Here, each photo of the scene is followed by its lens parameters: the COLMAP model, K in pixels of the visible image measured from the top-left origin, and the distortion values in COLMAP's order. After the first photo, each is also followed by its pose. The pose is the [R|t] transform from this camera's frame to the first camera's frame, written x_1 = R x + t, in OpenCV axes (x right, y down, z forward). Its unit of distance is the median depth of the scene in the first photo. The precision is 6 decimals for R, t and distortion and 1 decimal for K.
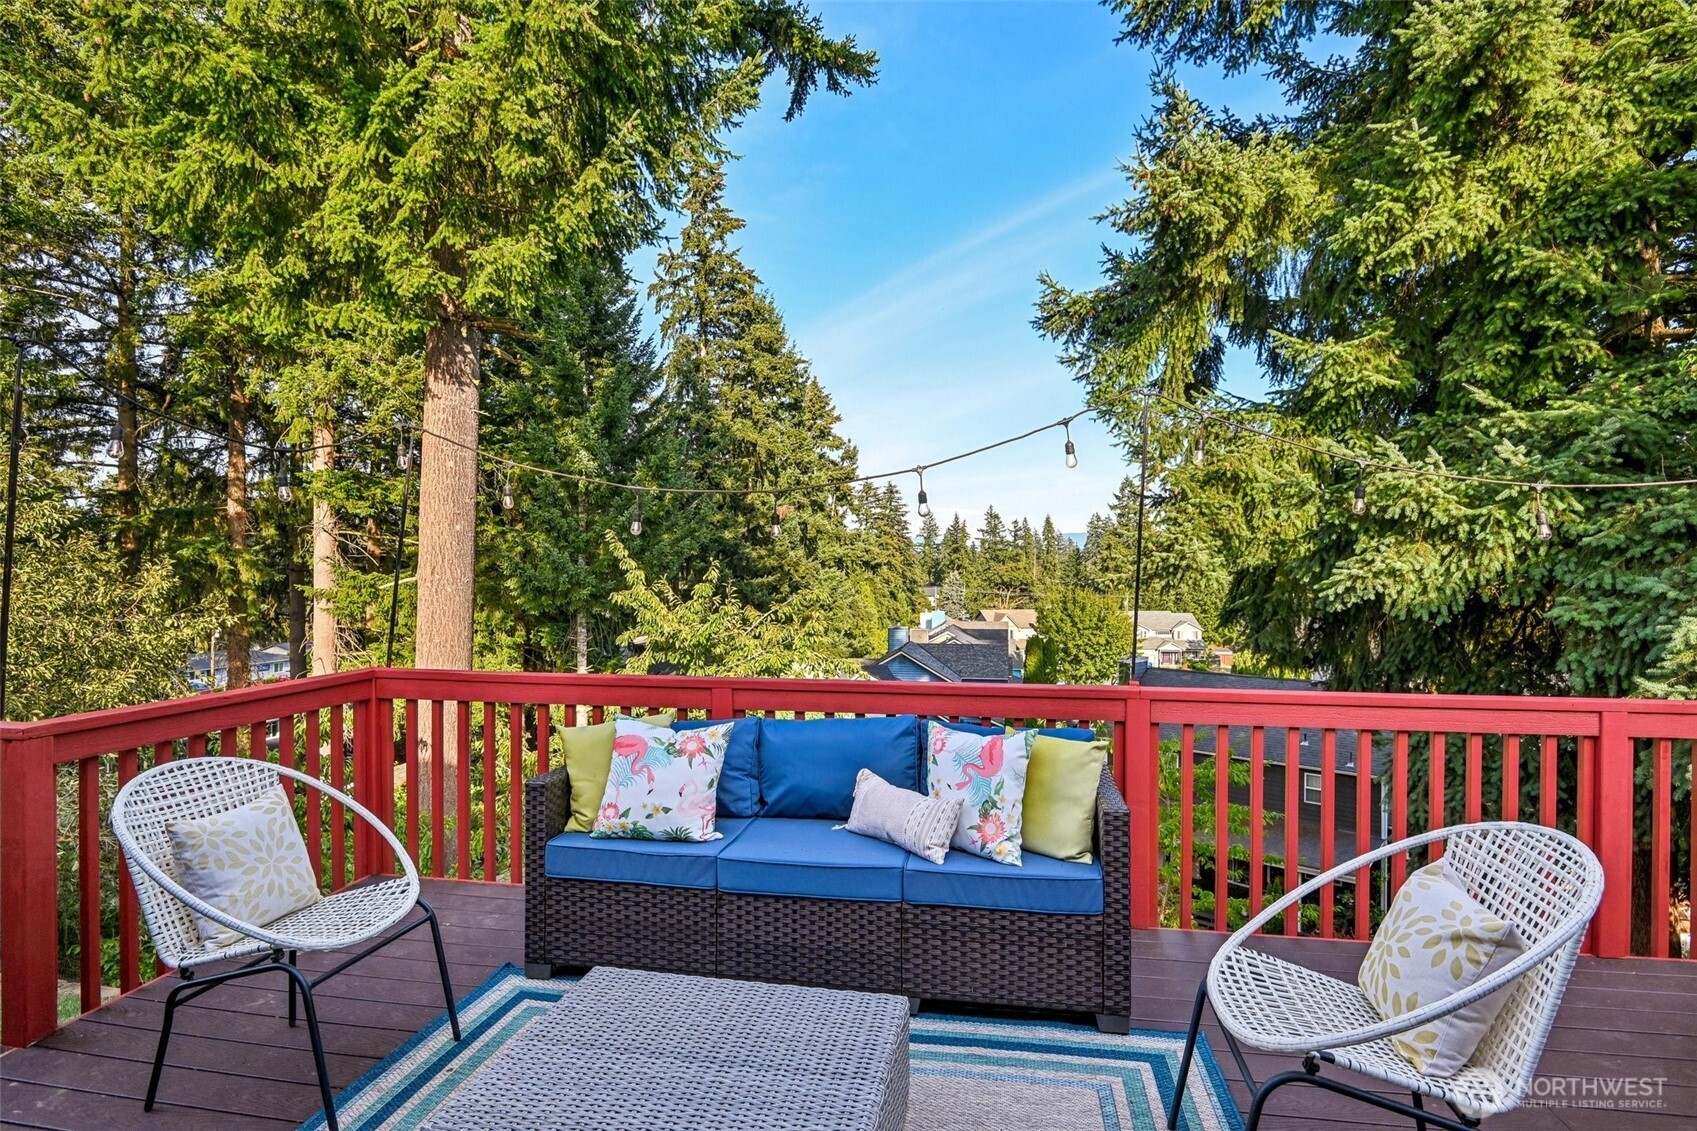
lens RADIAL K [[860.7, 0, 852.6], [0, 860.7, 563.7], [0, 0, 1]] dist [-0.023912, 0.001402]
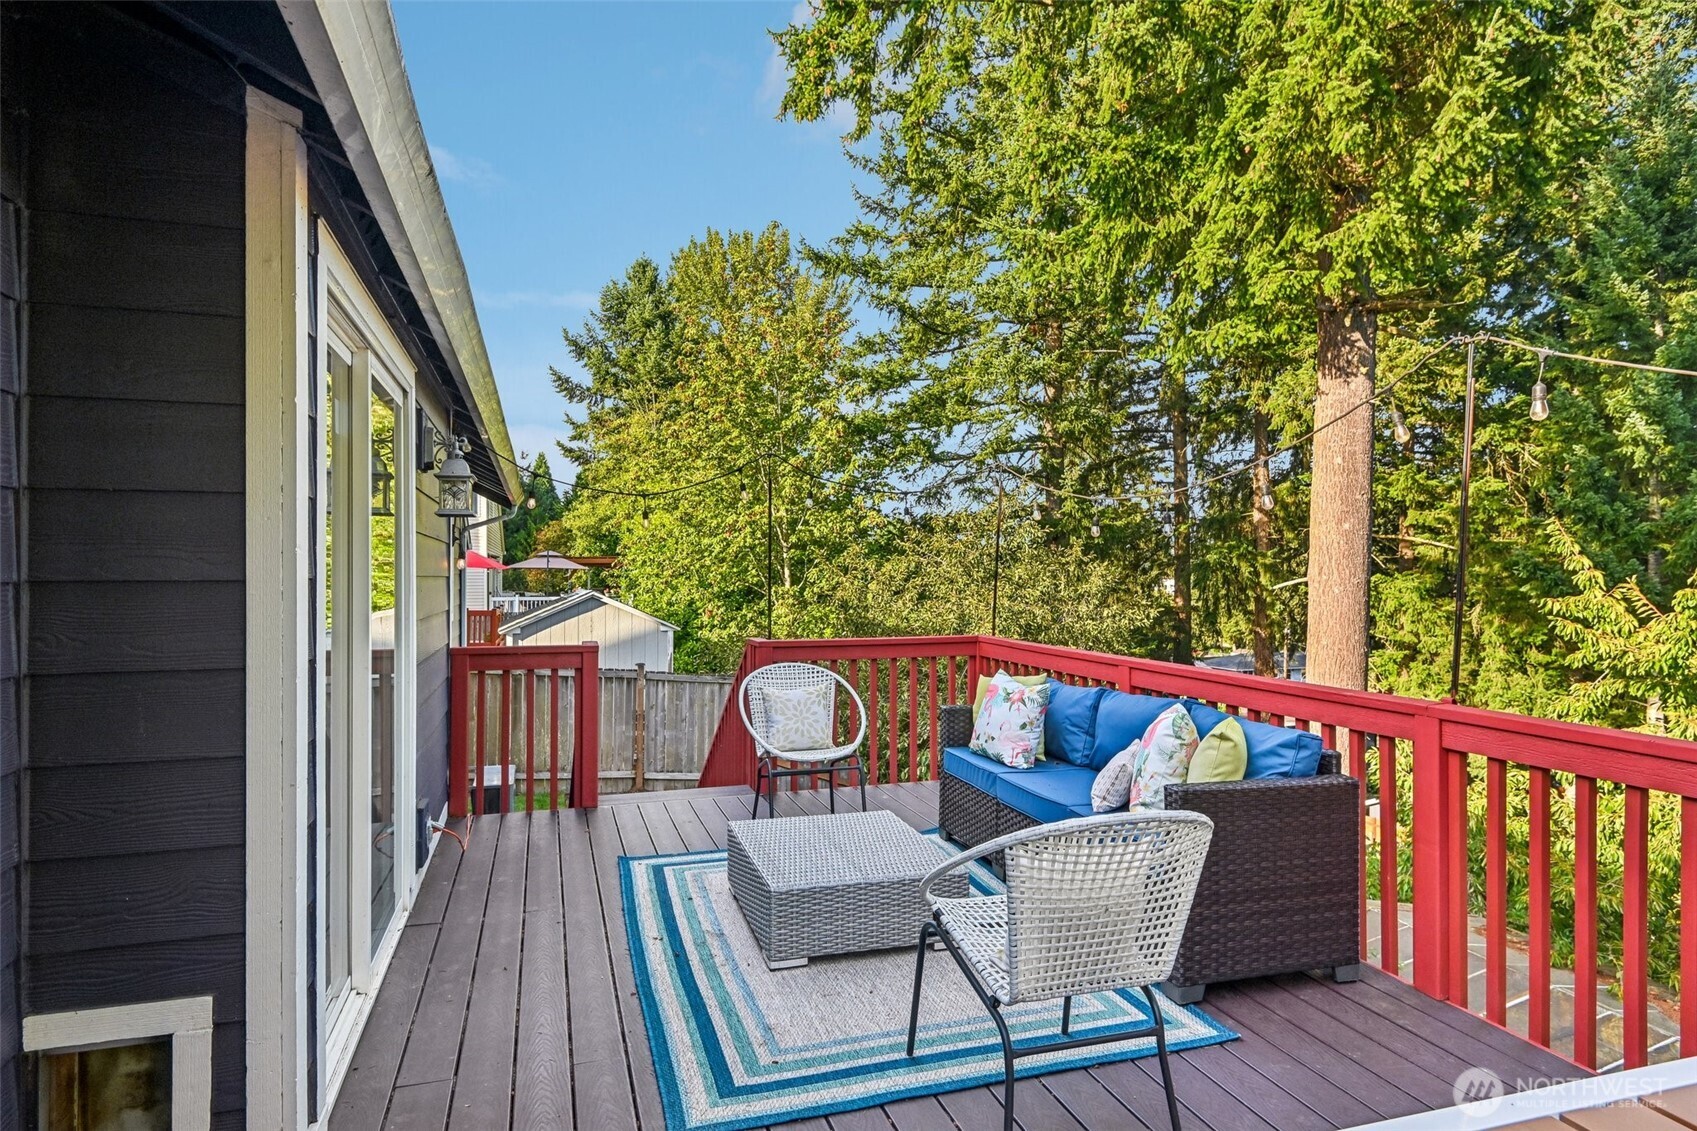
lens RADIAL K [[947.2, 0, 852.6], [0, 947.2, 569.4], [0, 0, 1]] dist [-0.006720, -0.000753]
pose [[0.462949, -0.003507, -0.886378, 0.219058], [0.006511, 0.999979, -0.000555, 0.003218], [0.886361, -0.005514, 0.462962, 0.023386]]
